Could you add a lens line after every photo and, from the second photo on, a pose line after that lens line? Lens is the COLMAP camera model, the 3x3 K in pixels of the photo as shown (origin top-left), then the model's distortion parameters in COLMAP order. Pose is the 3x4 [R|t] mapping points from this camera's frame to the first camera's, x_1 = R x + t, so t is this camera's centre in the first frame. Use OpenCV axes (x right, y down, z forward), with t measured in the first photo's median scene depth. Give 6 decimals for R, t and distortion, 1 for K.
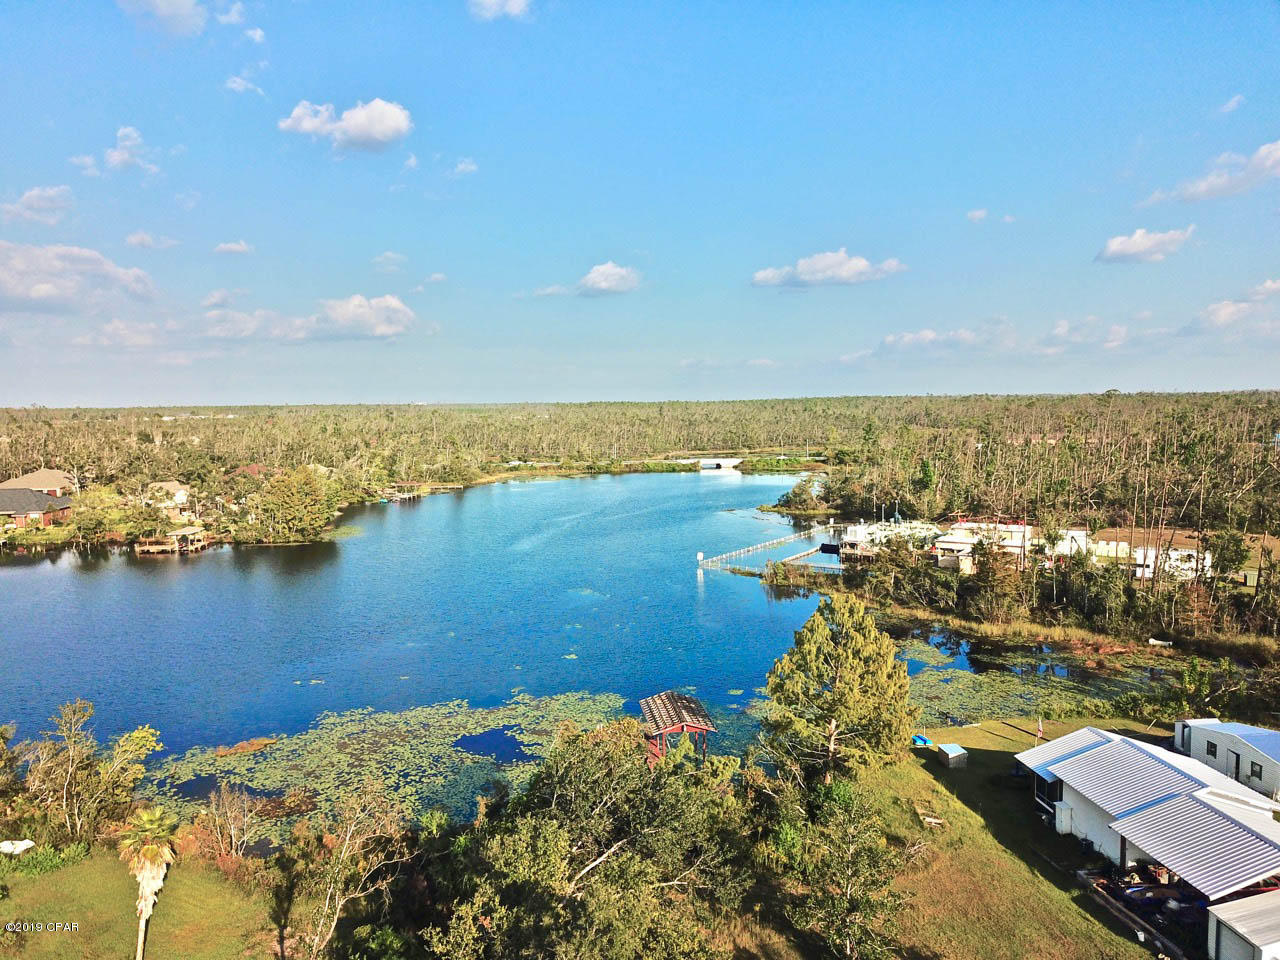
lens RADIAL K [[976.7, 0, 640.0], [0, 976.7, 480.0], [0, 0, 1]] dist [-0.002288, -0.000467]
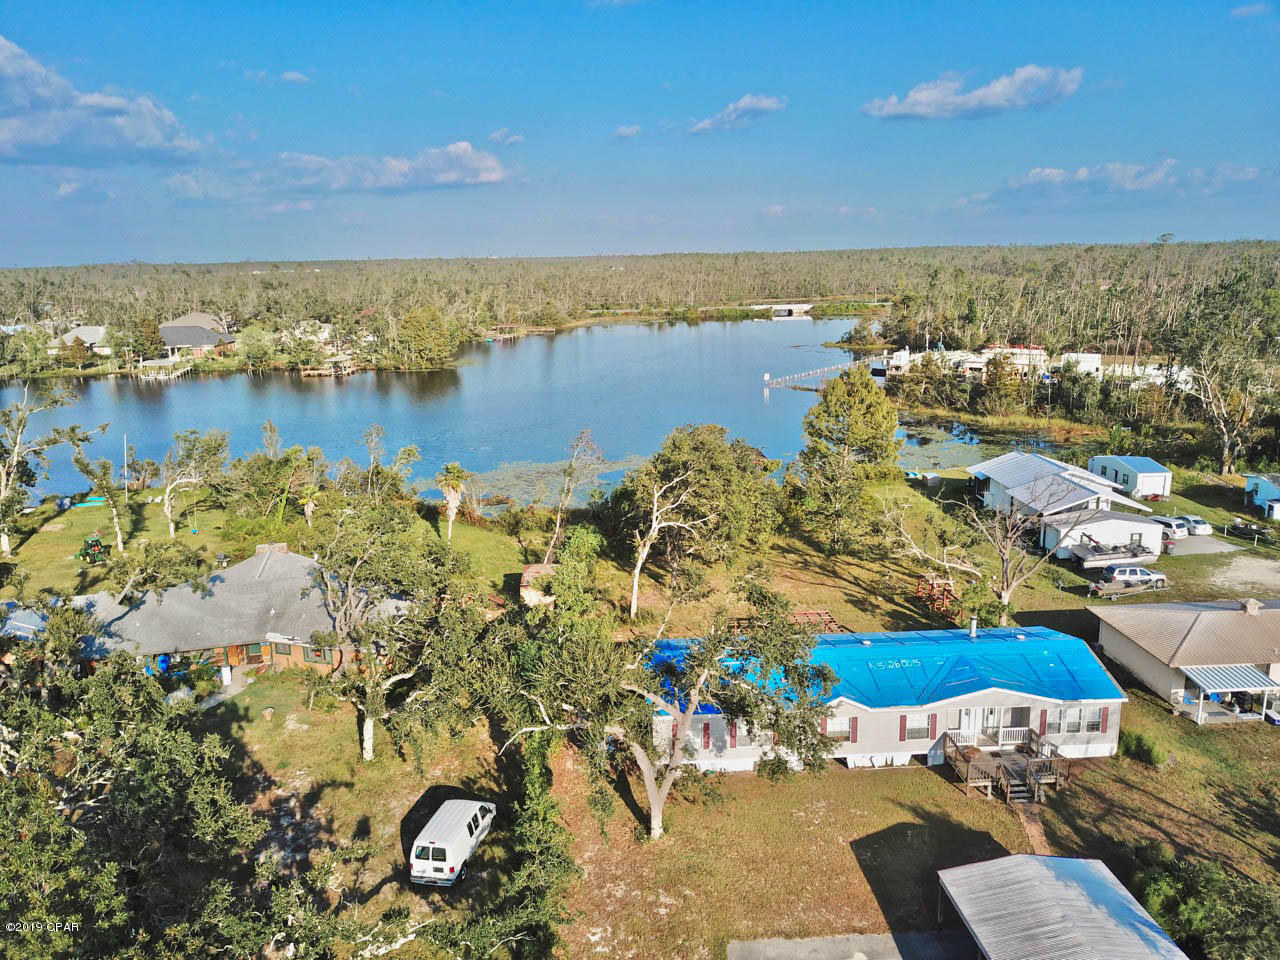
lens RADIAL K [[976.7, 0, 640.0], [0, 976.7, 480.0], [0, 0, 1]] dist [-0.002288, -0.000467]
pose [[0.997202, 0.009816, -0.074102, -0.003121], [0.001124, 0.989259, 0.146168, 0.021550], [0.074741, -0.145842, 0.986481, -0.160106]]
